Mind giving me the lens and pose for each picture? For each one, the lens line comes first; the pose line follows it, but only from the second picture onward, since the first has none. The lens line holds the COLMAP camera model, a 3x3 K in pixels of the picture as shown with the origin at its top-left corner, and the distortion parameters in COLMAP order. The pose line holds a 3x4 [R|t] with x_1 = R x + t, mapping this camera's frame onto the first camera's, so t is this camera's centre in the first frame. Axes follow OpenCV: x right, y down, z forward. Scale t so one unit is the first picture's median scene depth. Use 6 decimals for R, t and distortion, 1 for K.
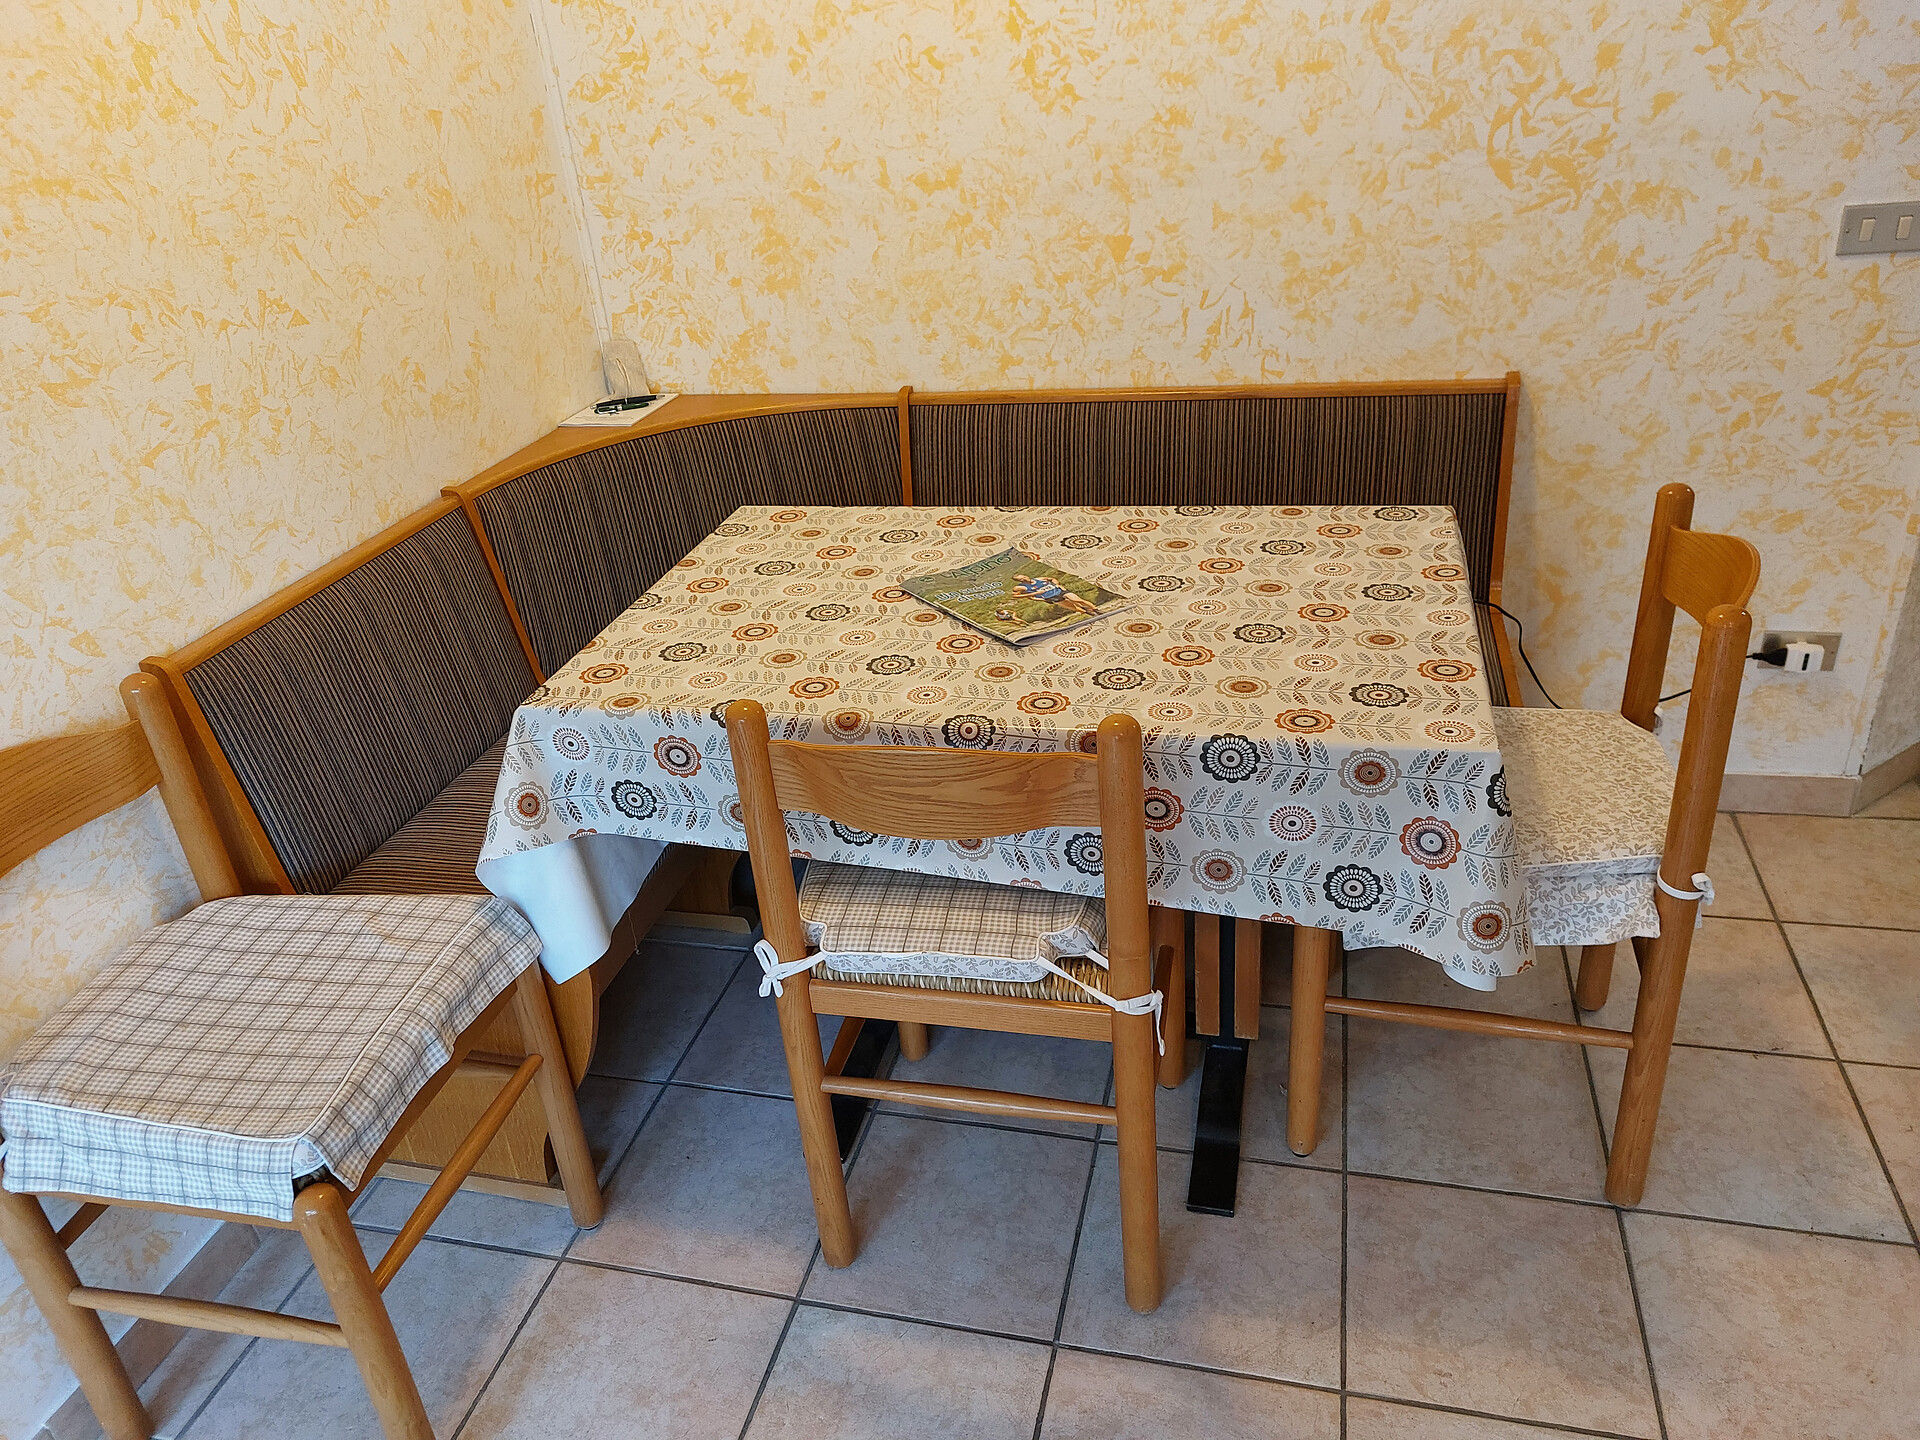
lens RADIAL K [[1386.9, 0, 945.2], [0, 1386.9, 715.3], [0, 0, 1]] dist [0.056445, -0.060368]
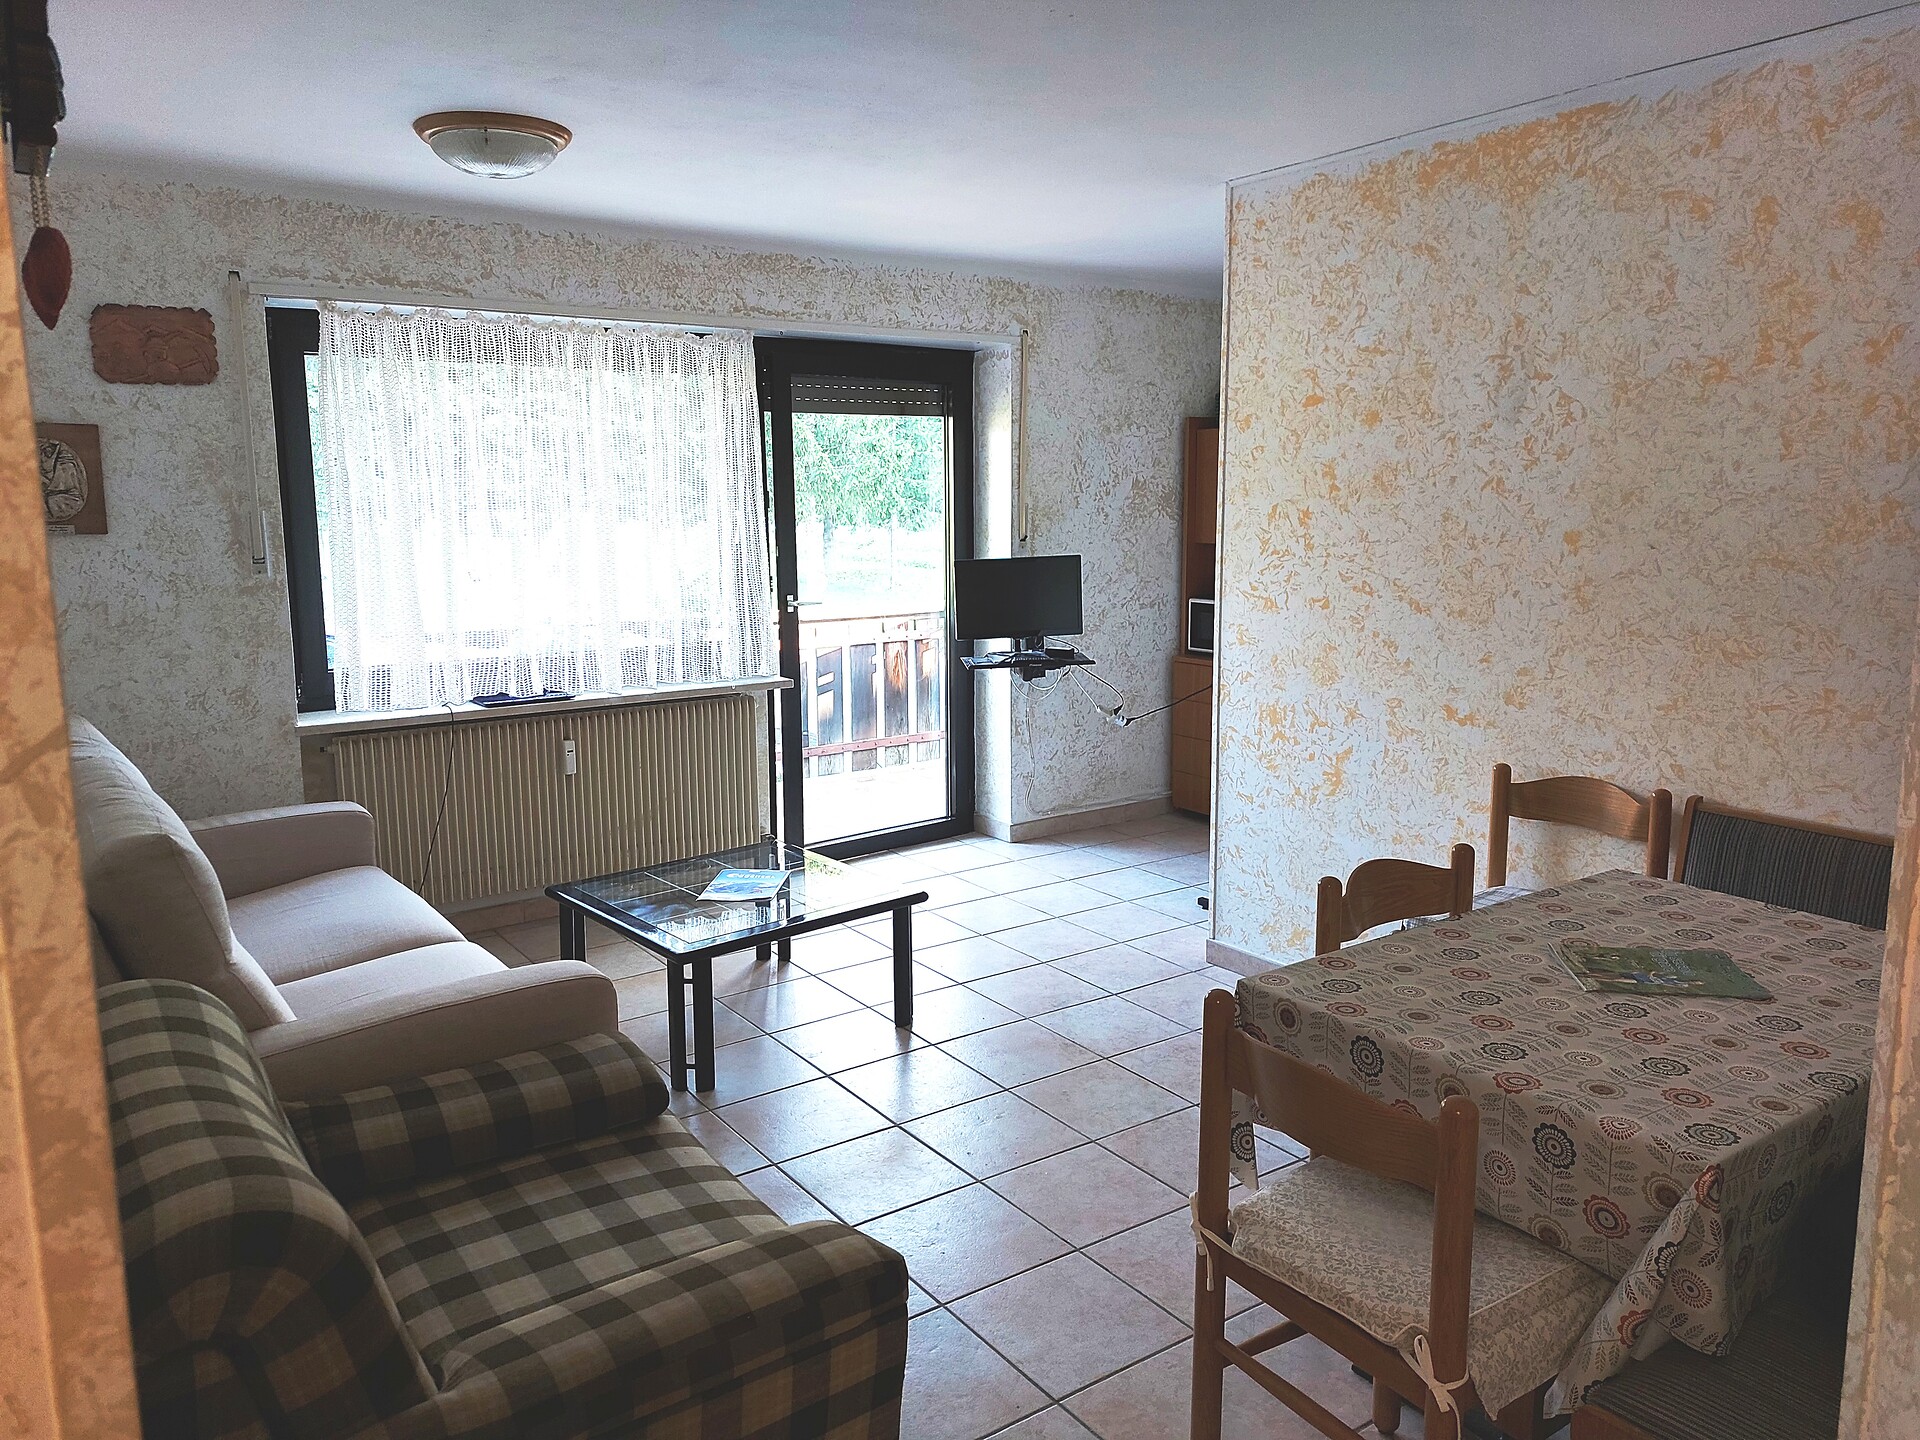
lens RADIAL K [[1386.9, 0, 946.6], [0, 1386.9, 716.7], [0, 0, 1]] dist [0.056445, -0.060368]
pose [[-0.646848, 0.212763, -0.732339, 1.399281], [-0.296885, 0.814285, 0.498798, -0.748037], [0.702458, 0.540067, -0.463552, 1.092545]]
